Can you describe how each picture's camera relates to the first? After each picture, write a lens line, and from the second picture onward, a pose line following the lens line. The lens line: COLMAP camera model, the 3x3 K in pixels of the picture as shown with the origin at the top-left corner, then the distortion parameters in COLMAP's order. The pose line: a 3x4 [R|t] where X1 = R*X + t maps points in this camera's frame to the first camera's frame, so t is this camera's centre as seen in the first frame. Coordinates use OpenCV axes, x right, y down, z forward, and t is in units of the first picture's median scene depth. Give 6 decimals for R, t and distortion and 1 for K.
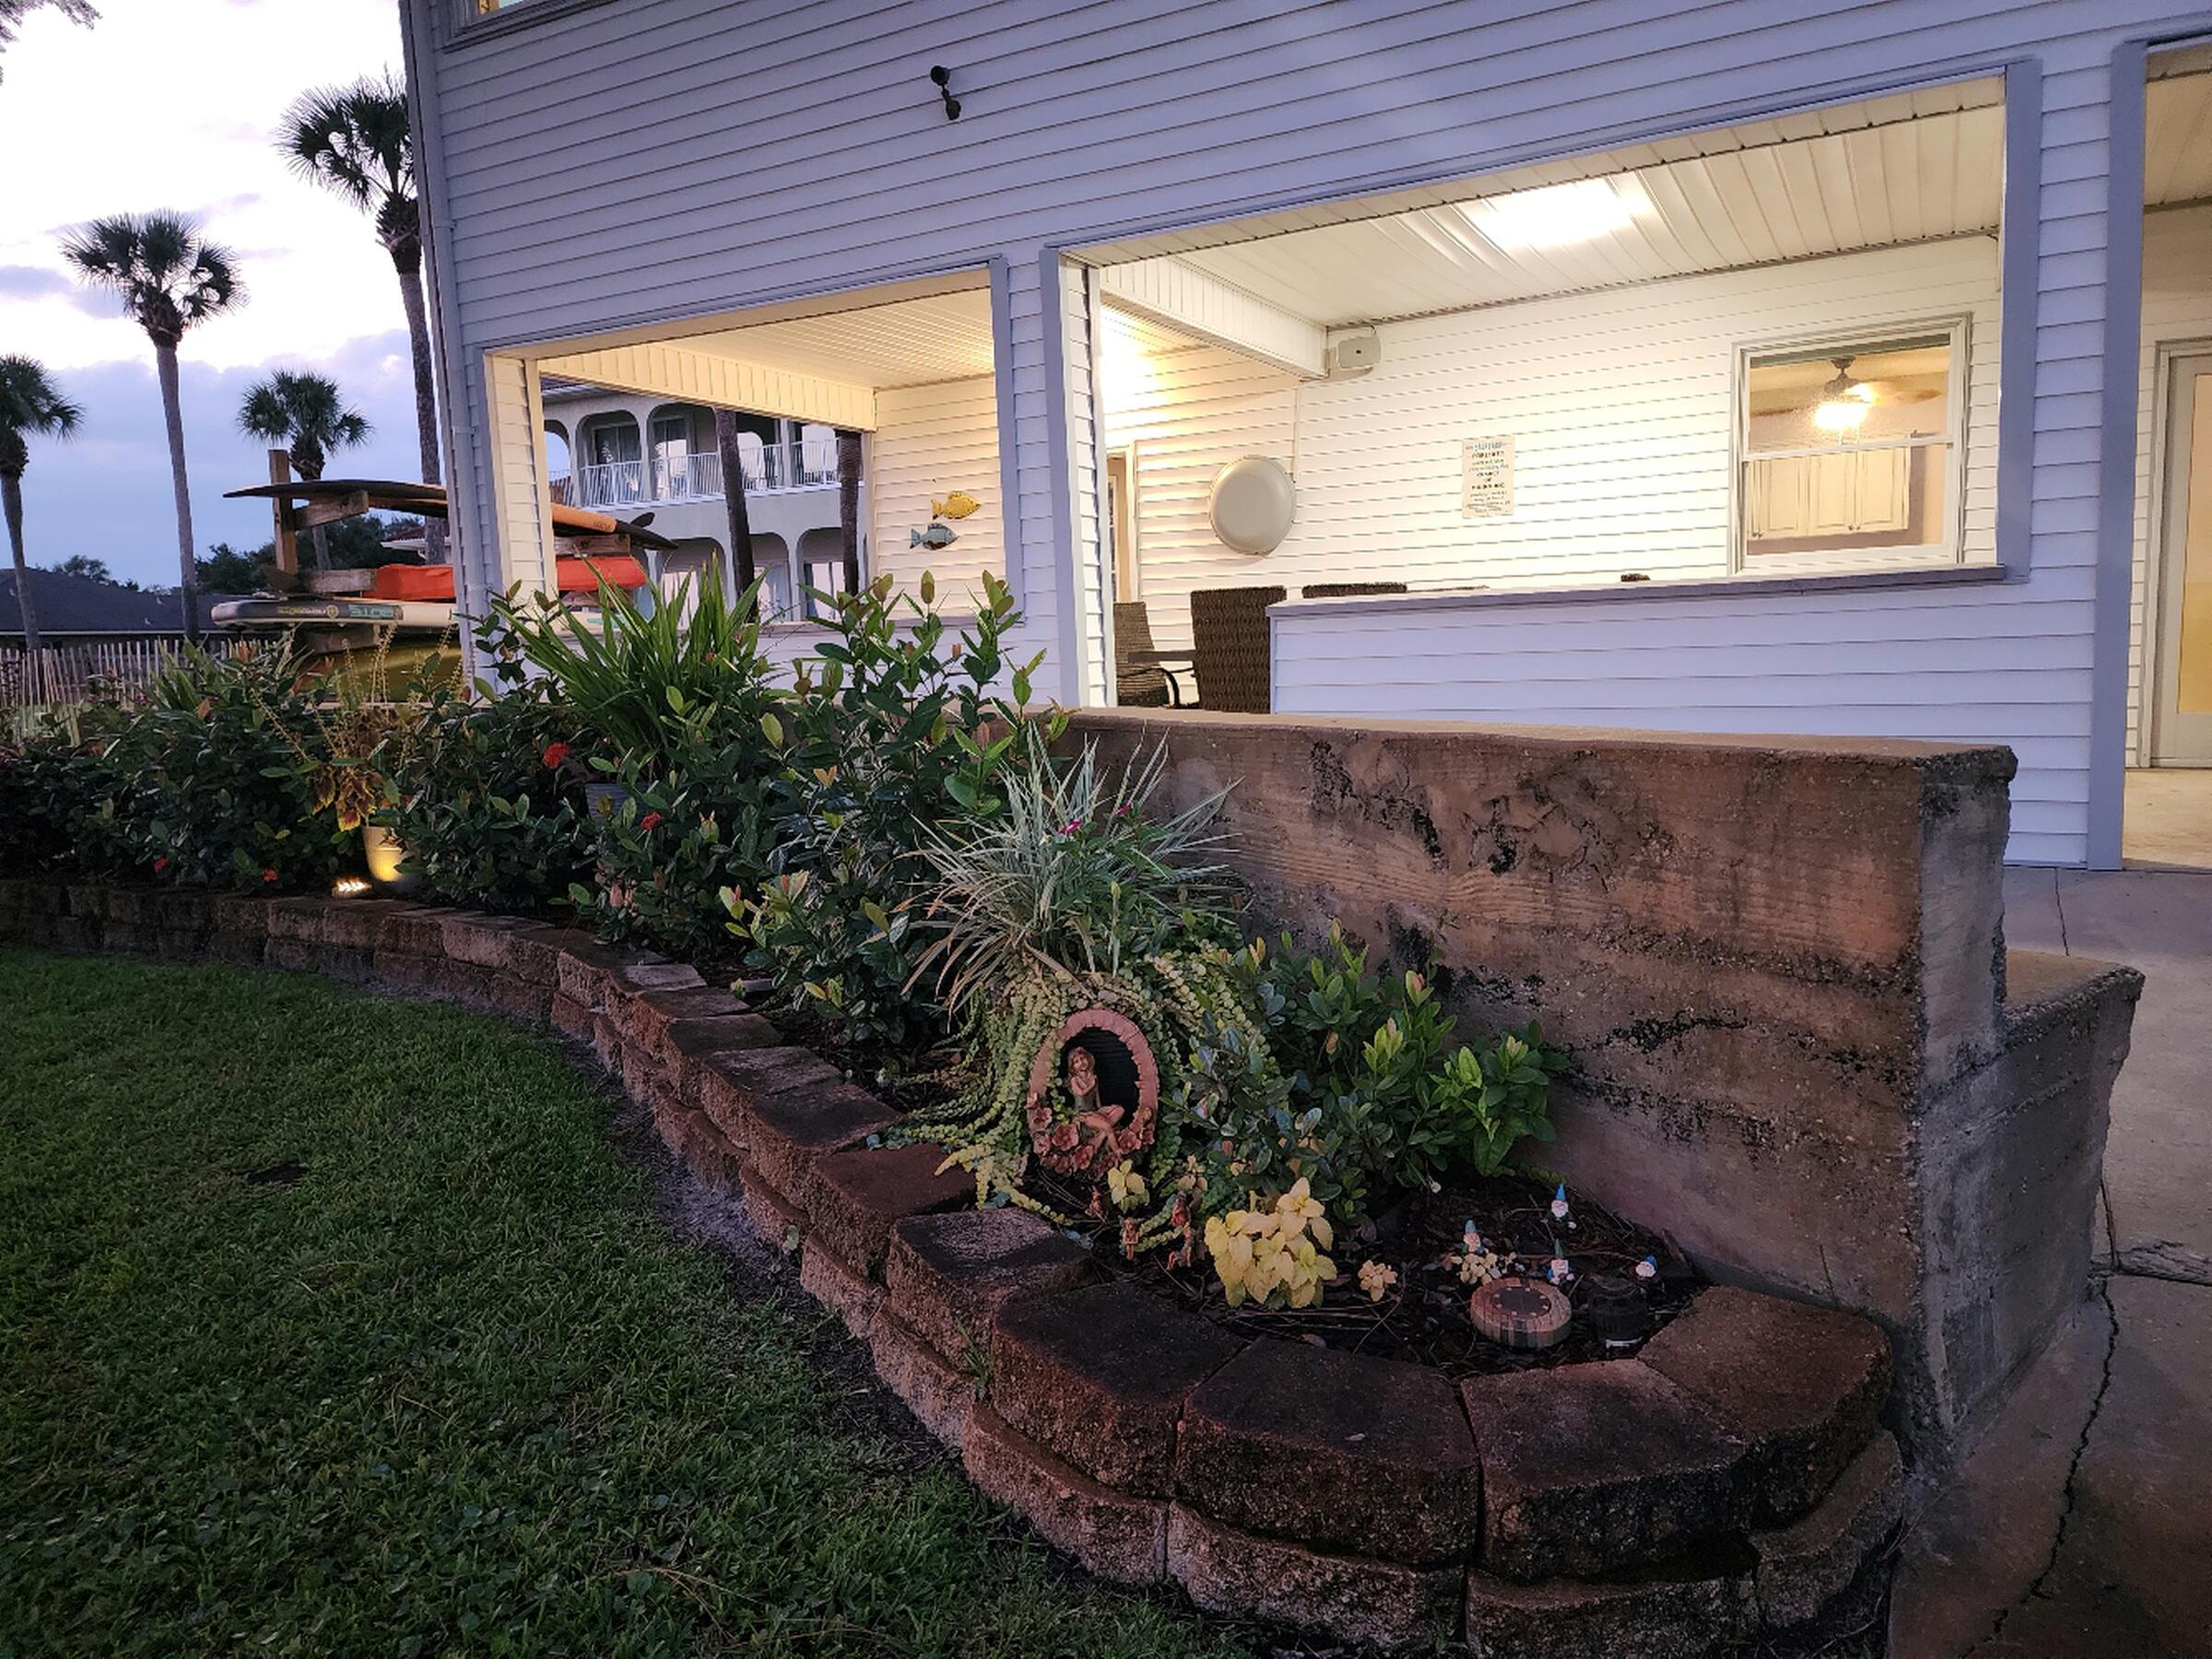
lens RADIAL K [[1486.3, 0, 1126.7], [0, 1486.3, 826.0], [0, 0, 1]] dist [0.057196, -0.024387]
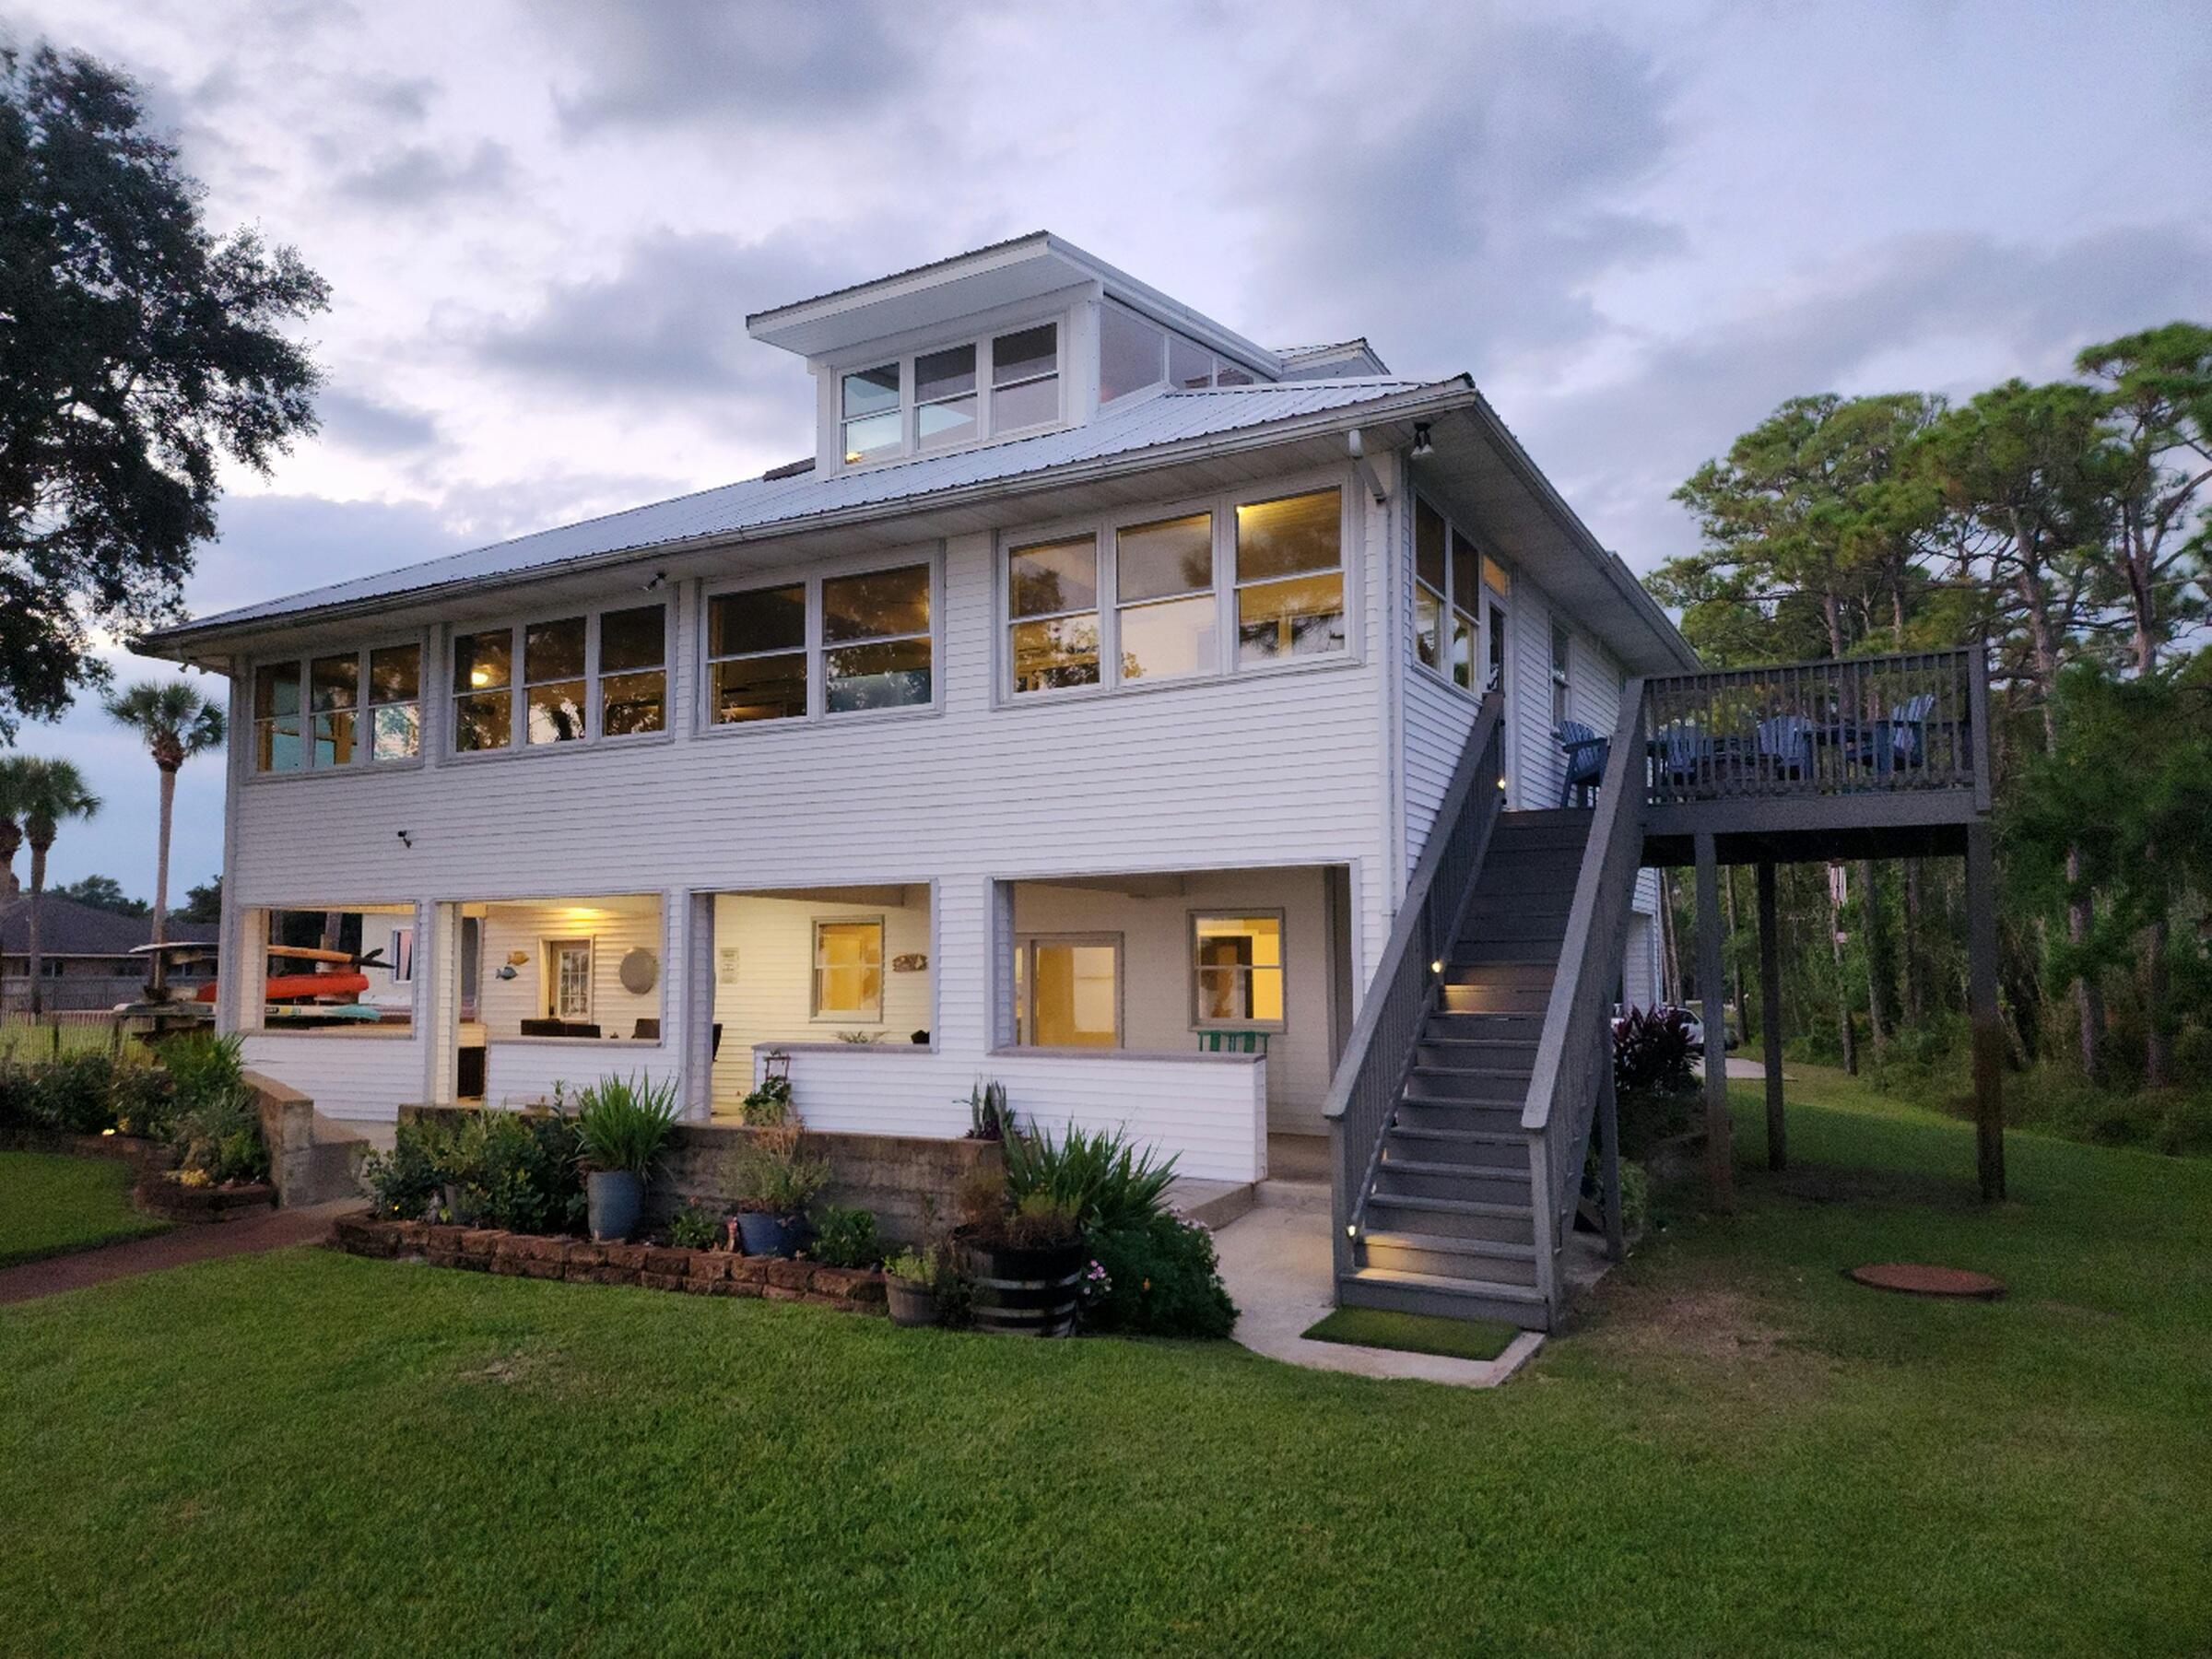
lens RADIAL K [[1486.3, 0, 1103.2], [0, 1486.3, 872.7], [0, 0, 1]] dist [0.057196, -0.024387]
pose [[0.999450, 0.030661, -0.012618, 0.232323], [-0.032494, 0.981445, -0.188972, 0.006294], [0.006590, 0.189278, 0.981901, -0.320839]]
